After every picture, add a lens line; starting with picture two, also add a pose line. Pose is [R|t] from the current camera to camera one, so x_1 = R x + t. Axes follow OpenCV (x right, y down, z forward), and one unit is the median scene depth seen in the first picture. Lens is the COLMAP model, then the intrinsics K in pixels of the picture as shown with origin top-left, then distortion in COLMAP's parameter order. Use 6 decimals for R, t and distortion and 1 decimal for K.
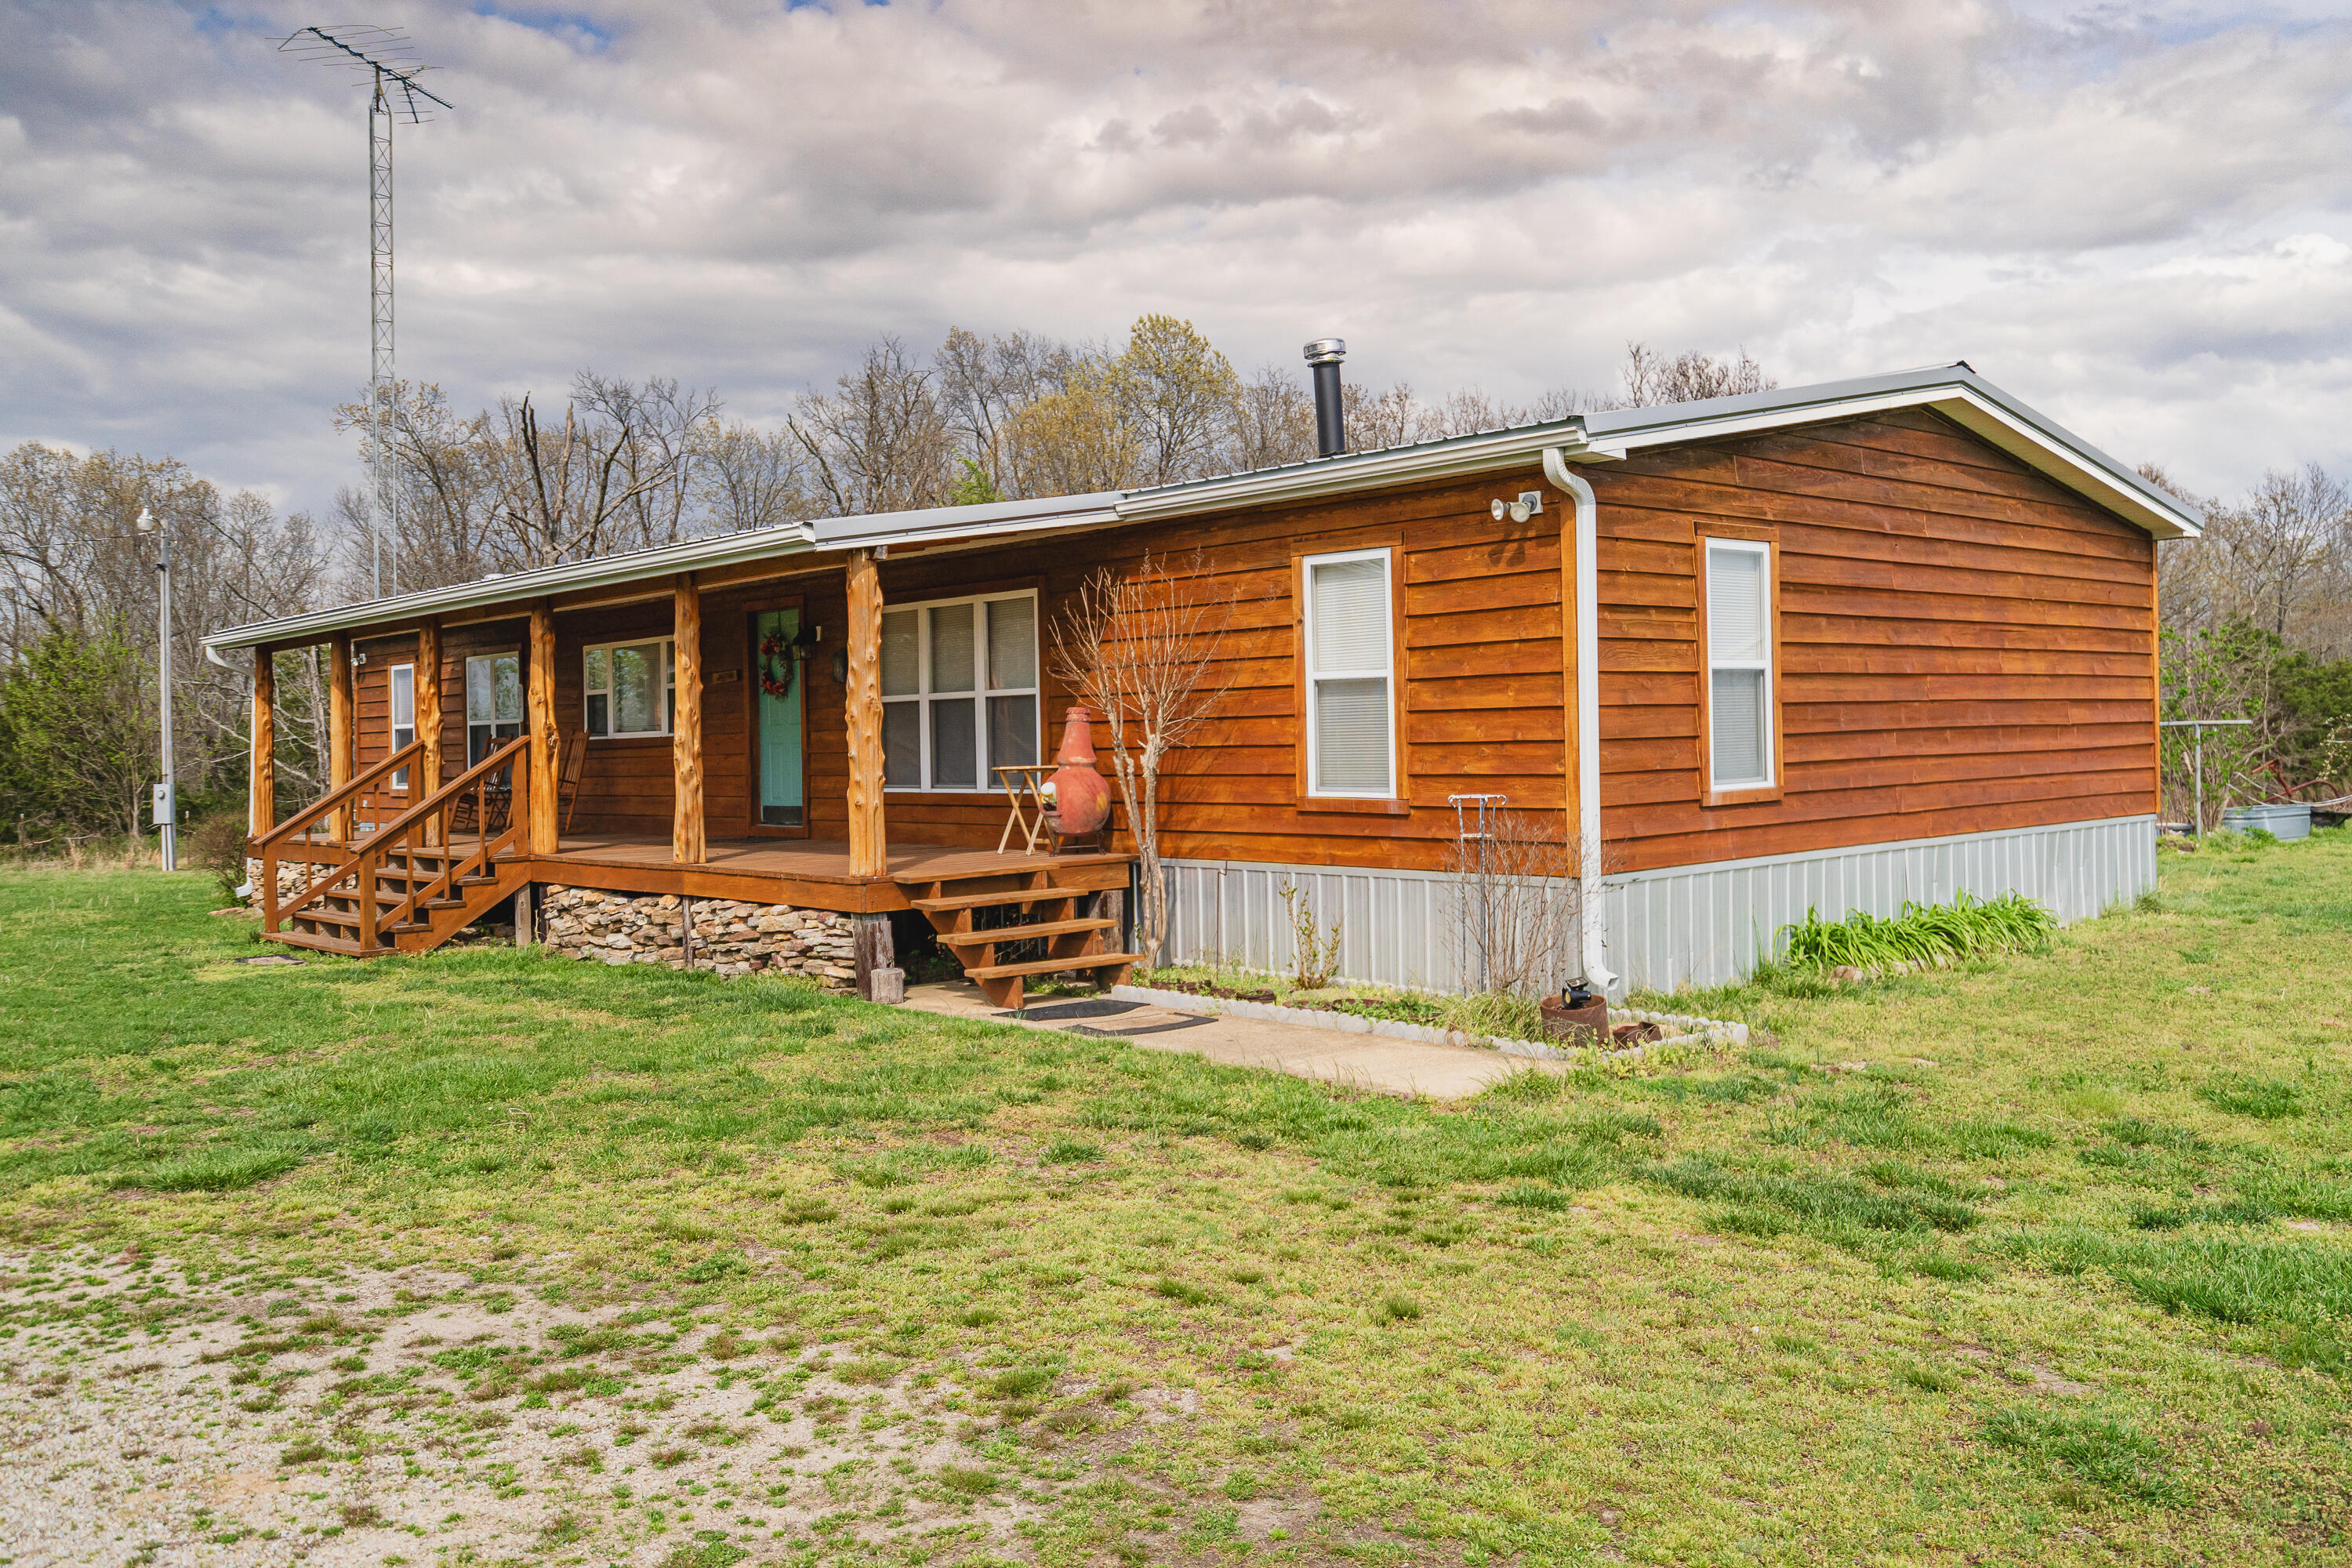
lens RADIAL K [[1764.4, 0, 1199.8], [0, 1764.4, 723.0], [0, 0, 1]] dist [-0.003278, 0.001112]
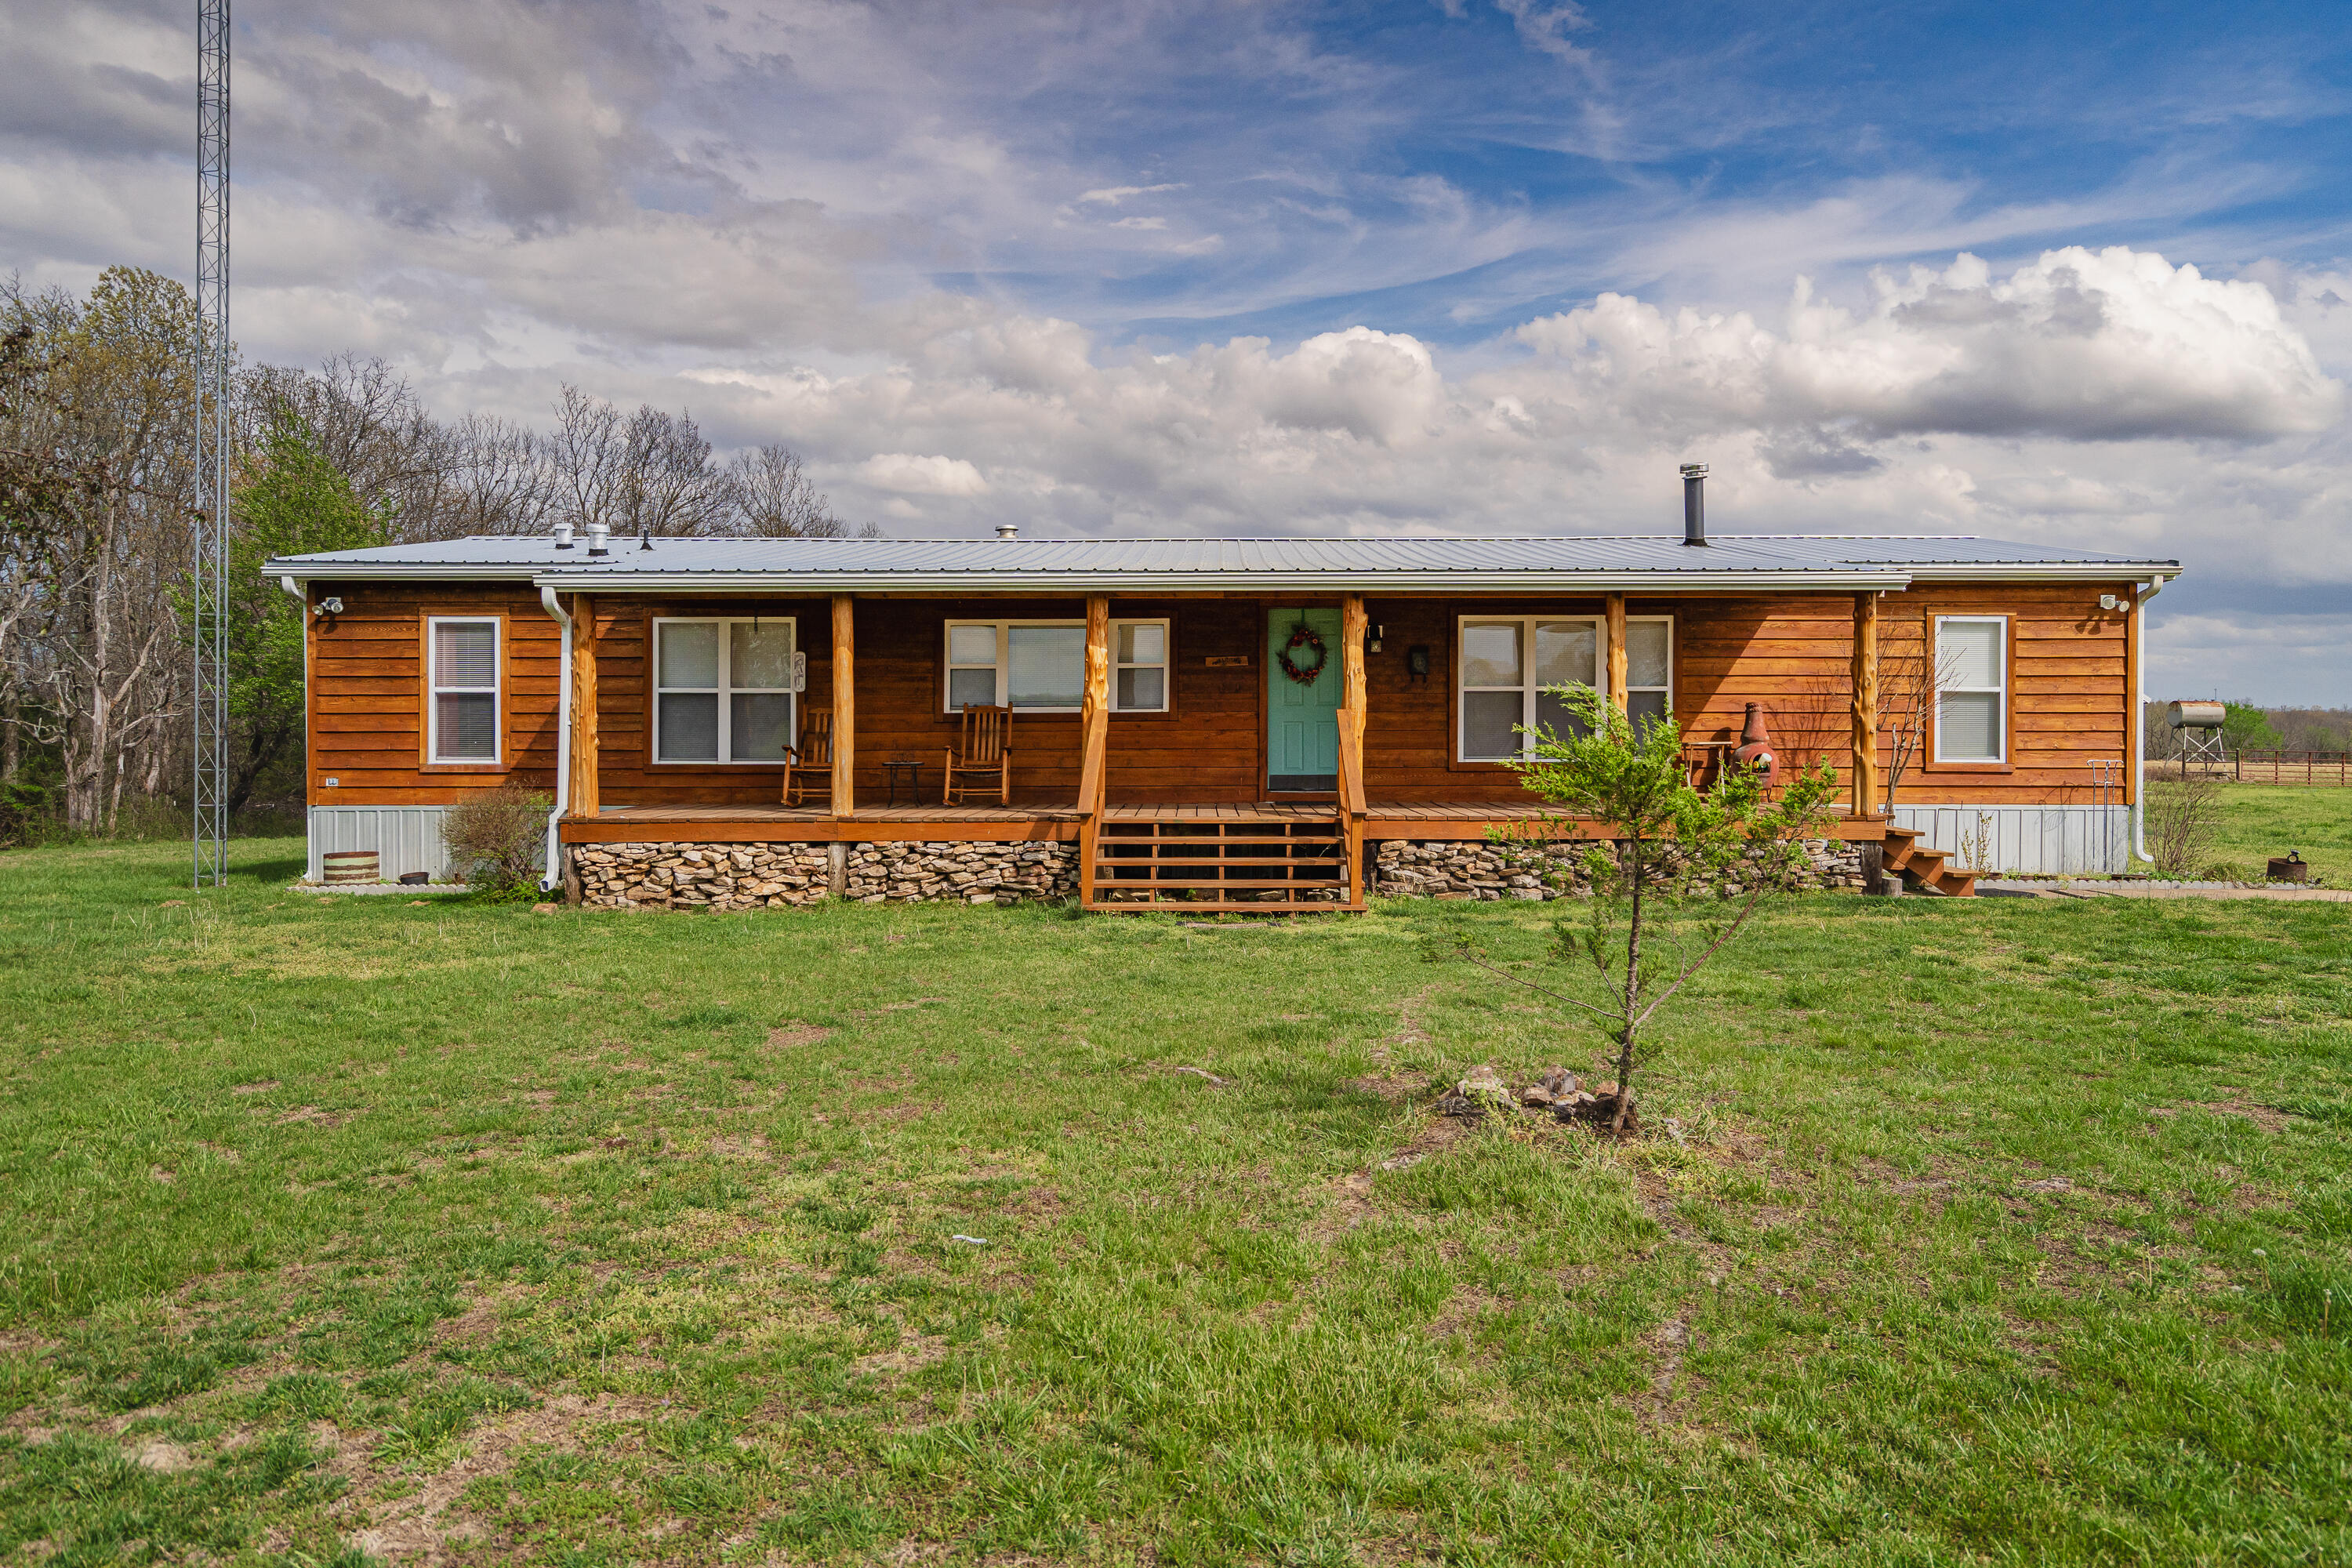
lens RADIAL K [[1621.6, 0, 1179.2], [0, 1621.6, 744.0], [0, 0, 1]] dist [0.014019, -0.000047]
pose [[0.693115, 0.022776, 0.720467, -1.465269], [-0.020699, 0.999717, -0.011691, 0.054669], [-0.720530, -0.006810, 0.693390, 0.450107]]
